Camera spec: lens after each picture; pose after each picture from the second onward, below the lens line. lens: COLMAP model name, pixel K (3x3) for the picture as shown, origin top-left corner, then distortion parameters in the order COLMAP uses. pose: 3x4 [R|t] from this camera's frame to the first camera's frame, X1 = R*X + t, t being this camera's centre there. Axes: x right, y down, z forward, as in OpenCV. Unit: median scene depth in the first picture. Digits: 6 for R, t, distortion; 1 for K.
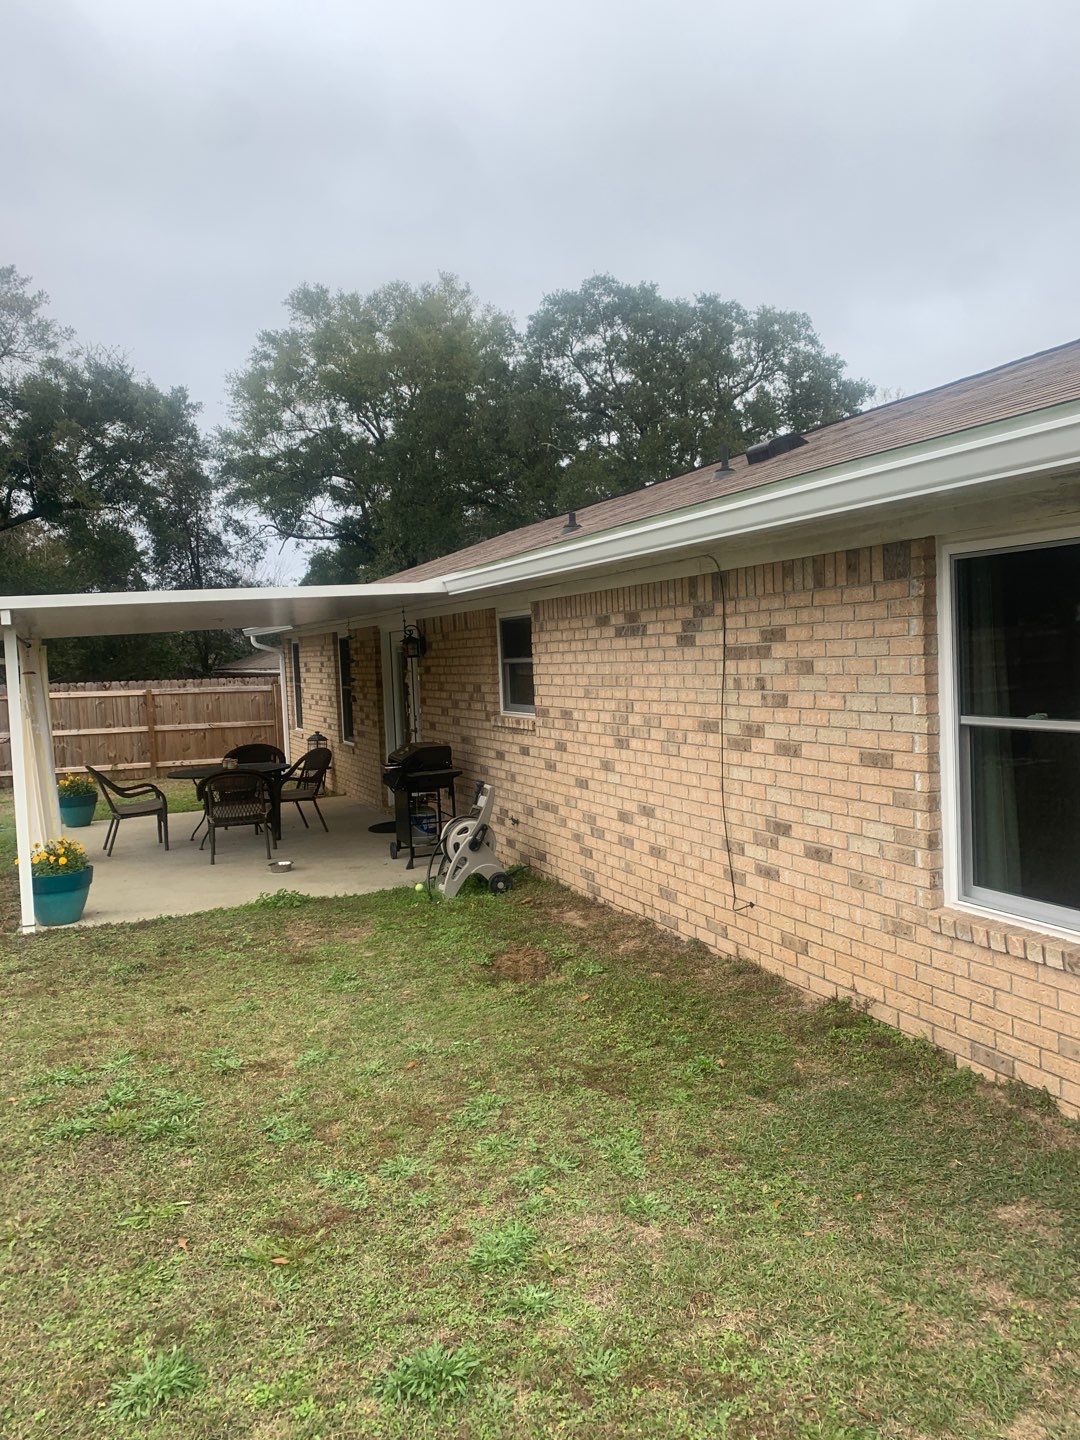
lens RADIAL K [[1105.2, 0, 538.9], [0, 1105.2, 714.3], [0, 0, 1]] dist [0.034762, -0.040511]
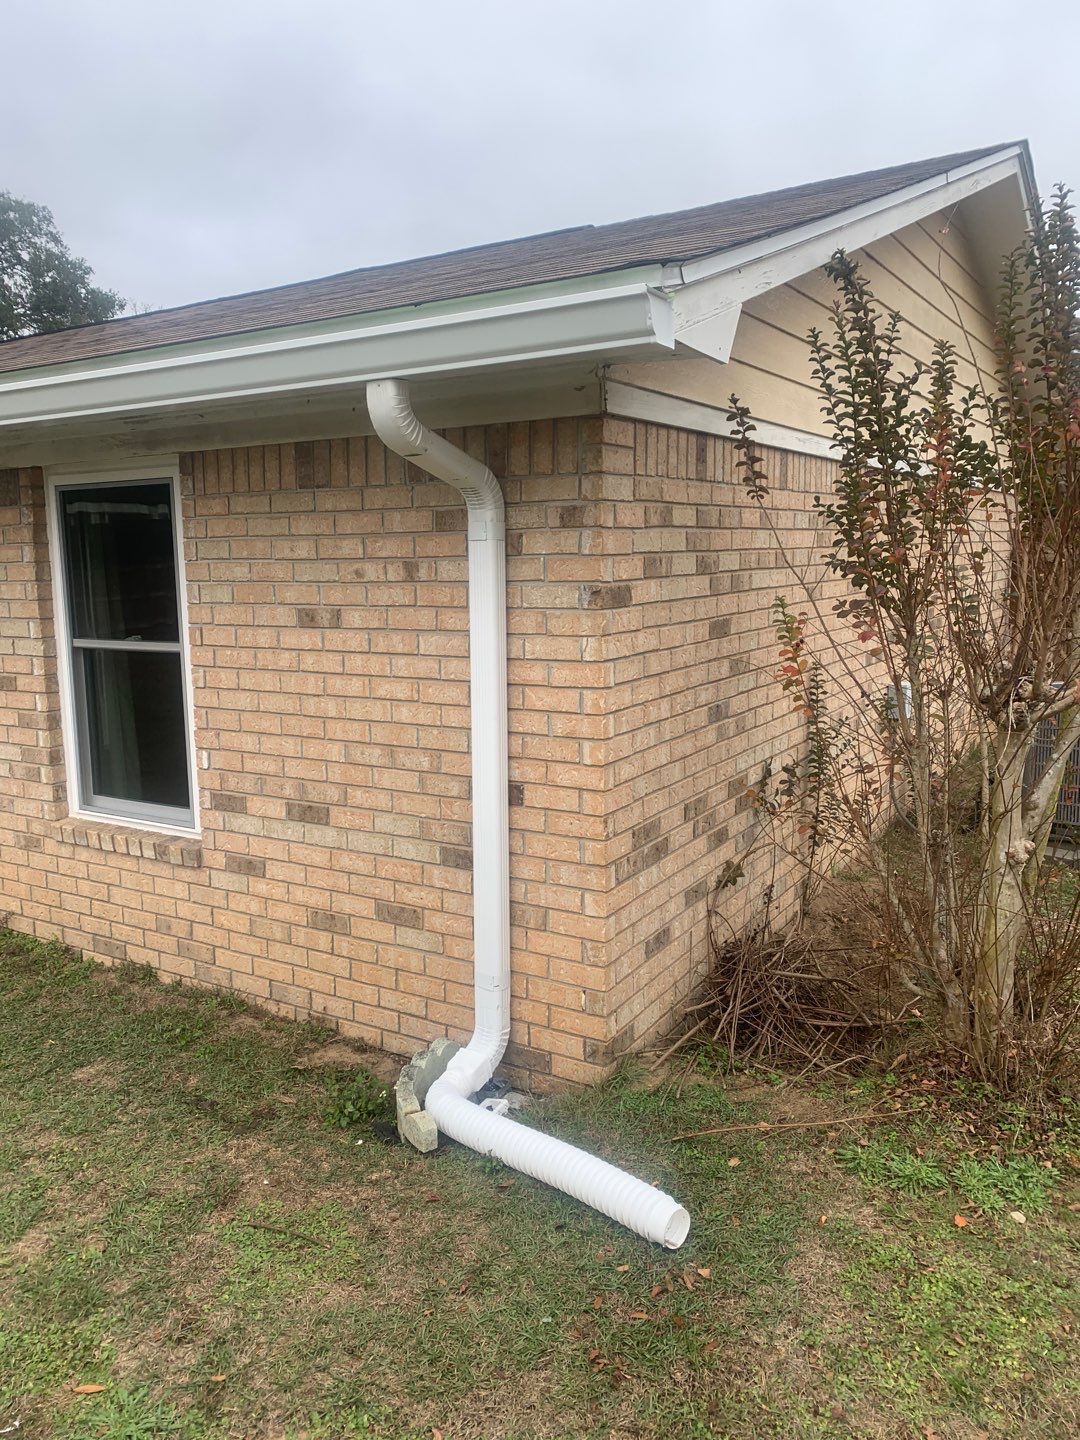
lens RADIAL K [[1105.2, 0, 542.5], [0, 1105.2, 721.5], [0, 0, 1]] dist [0.034762, -0.040511]
pose [[0.815665, -0.055956, 0.575812, 0.124789], [0.013343, 0.996866, 0.077971, 0.003094], [-0.578371, -0.055915, 0.813855, -0.136726]]
